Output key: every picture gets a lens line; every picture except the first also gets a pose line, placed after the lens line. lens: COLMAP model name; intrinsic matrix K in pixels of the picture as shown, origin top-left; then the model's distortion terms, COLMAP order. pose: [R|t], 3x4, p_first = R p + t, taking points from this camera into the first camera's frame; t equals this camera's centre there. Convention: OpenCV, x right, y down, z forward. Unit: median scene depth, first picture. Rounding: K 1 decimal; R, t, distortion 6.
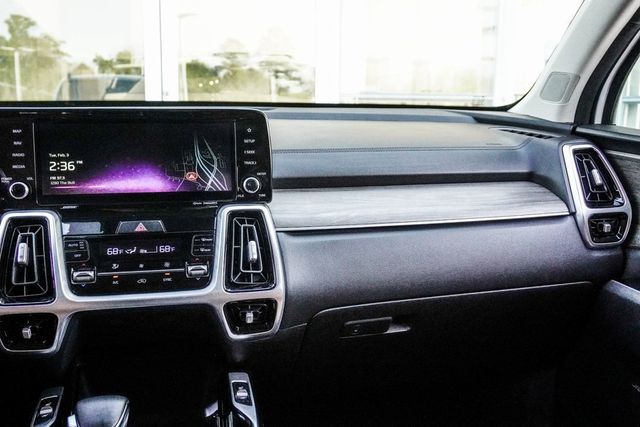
lens RADIAL K [[666.8, 0, 320.0], [0, 666.8, 213.5], [0, 0, 1]] dist [0.002516, -0.010681]
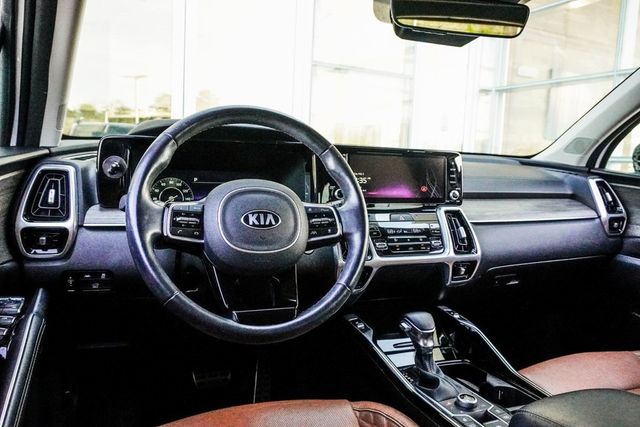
lens RADIAL K [[518.5, 0, 320.0], [0, 518.5, 213.5], [0, 0, 1]] dist [-0.035913, 0.000651]
pose [[0.982984, 0.017584, 0.182848, -0.707502], [-0.009620, 0.998970, -0.044352, 0.069248], [-0.183440, 0.041838, 0.982140, -0.250143]]
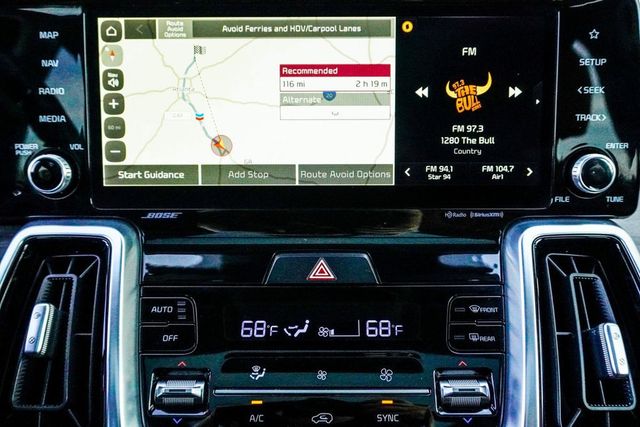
lens RADIAL K [[560.1, 0, 320.0], [0, 560.1, 213.5], [0, 0, 1]] dist [-0.021032, 0.023442]
pose [[0.974848, 0.037104, -0.219762, -0.193848], [-0.031892, 0.999121, 0.027217, -0.023337], [0.220578, -0.019523, 0.975174, 0.659974]]
